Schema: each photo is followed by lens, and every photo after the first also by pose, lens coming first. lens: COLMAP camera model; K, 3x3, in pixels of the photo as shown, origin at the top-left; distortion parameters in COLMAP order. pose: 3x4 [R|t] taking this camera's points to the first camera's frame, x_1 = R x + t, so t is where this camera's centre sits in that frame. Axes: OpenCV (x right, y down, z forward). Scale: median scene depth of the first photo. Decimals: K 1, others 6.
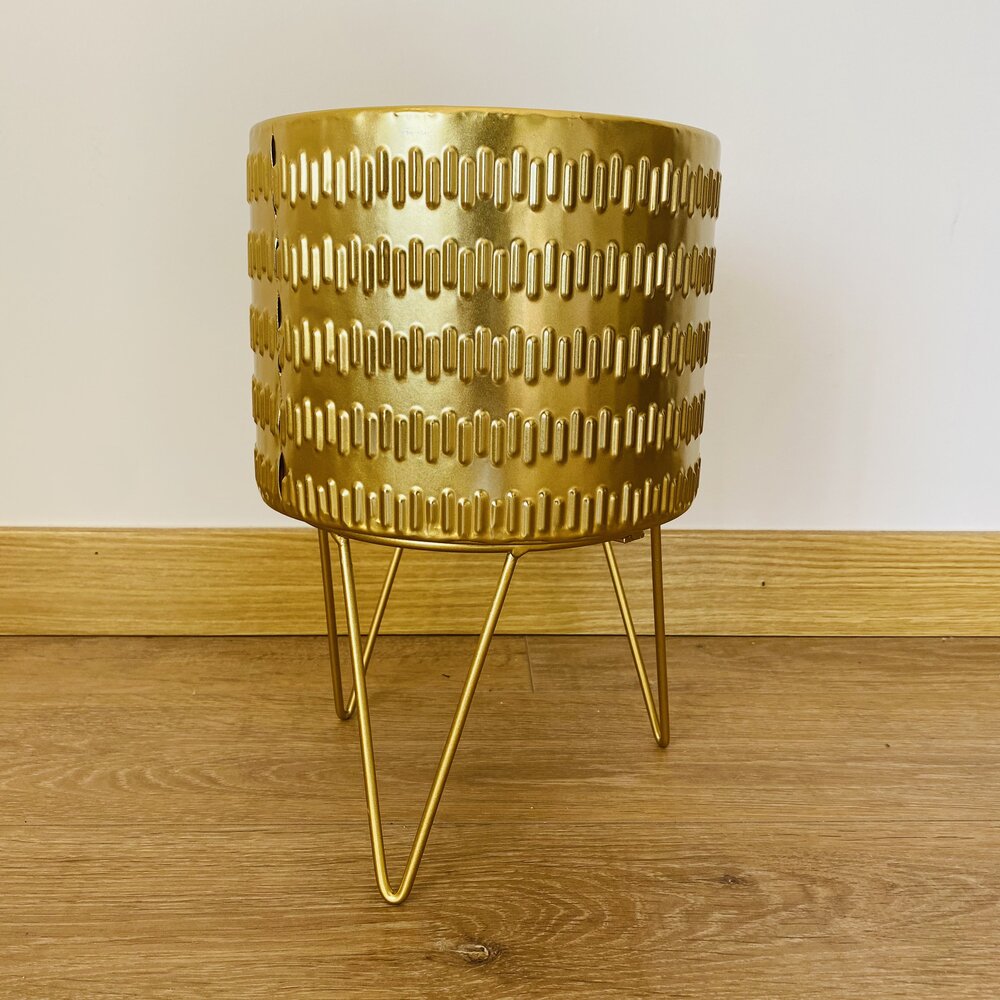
lens RADIAL K [[1059.6, 0, 500.0], [0, 1059.6, 500.0], [0, 0, 1]] dist [0.004115, 0.025383]
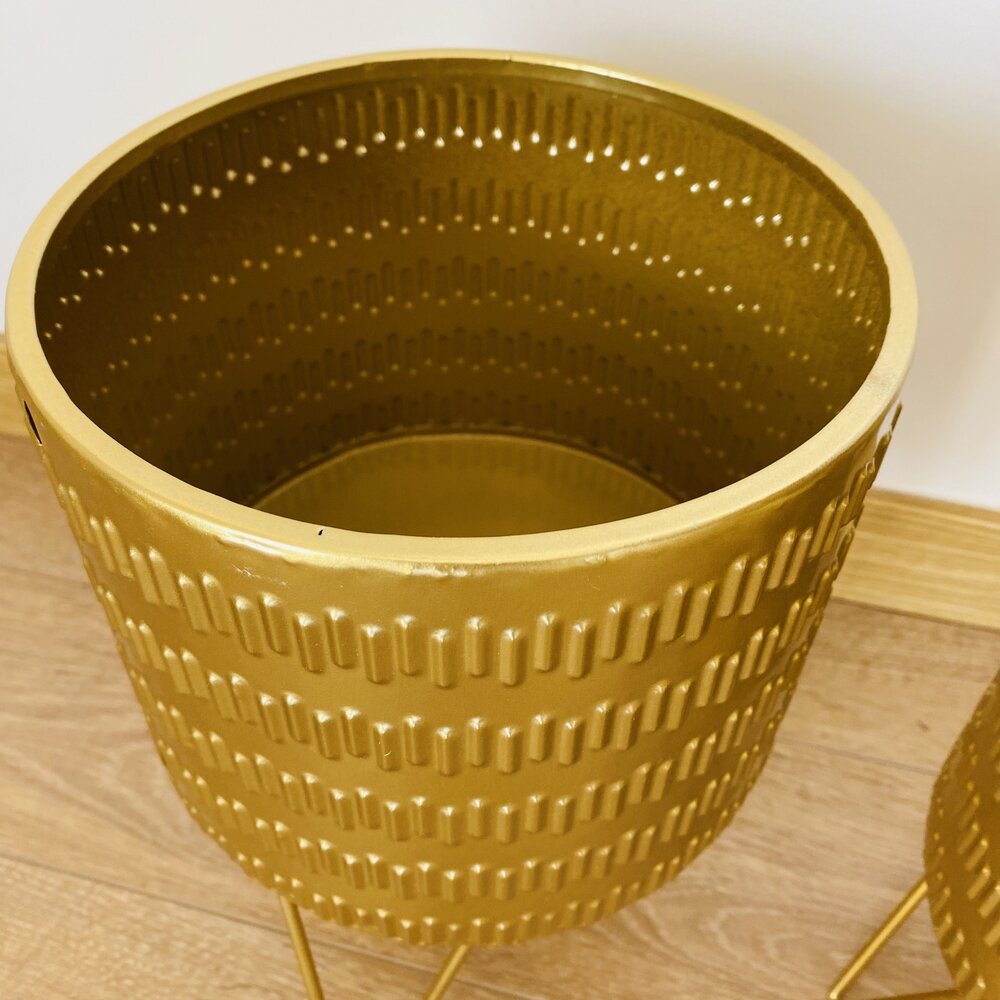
lens RADIAL K [[1059.6, 0, 500.0], [0, 1059.6, 500.0], [0, 0, 1]] dist [0.004115, 0.025383]
pose [[0.962652, 0.187576, -0.195233, -0.285040], [-0.055688, 0.842872, 0.535225, -0.460655], [0.264952, -0.504363, 0.821839, 0.448802]]
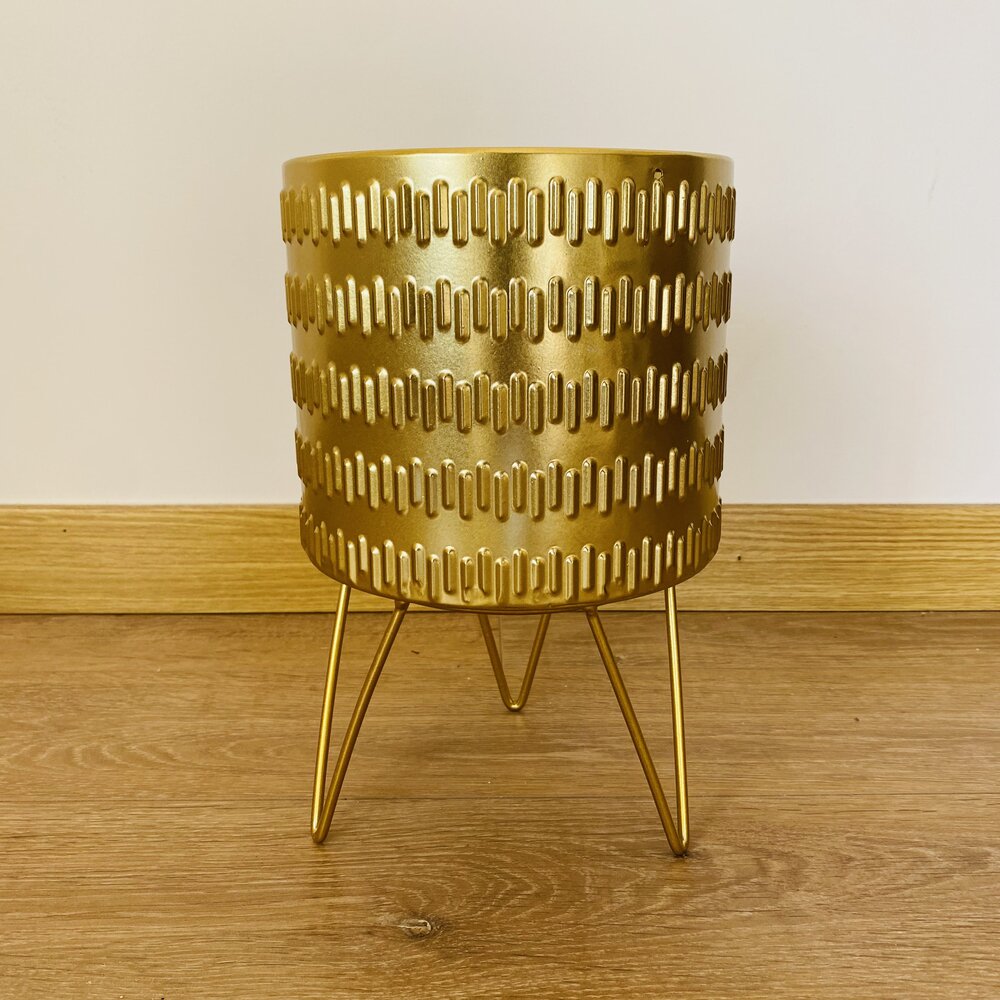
lens RADIAL K [[1059.6, 0, 500.0], [0, 1059.6, 500.0], [0, 0, 1]] dist [0.004115, 0.025383]
pose [[0.999932, -0.005858, -0.010120, 0.049017], [0.005999, 0.999885, 0.013902, 0.013335], [0.010037, -0.013962, 0.999852, 0.017914]]
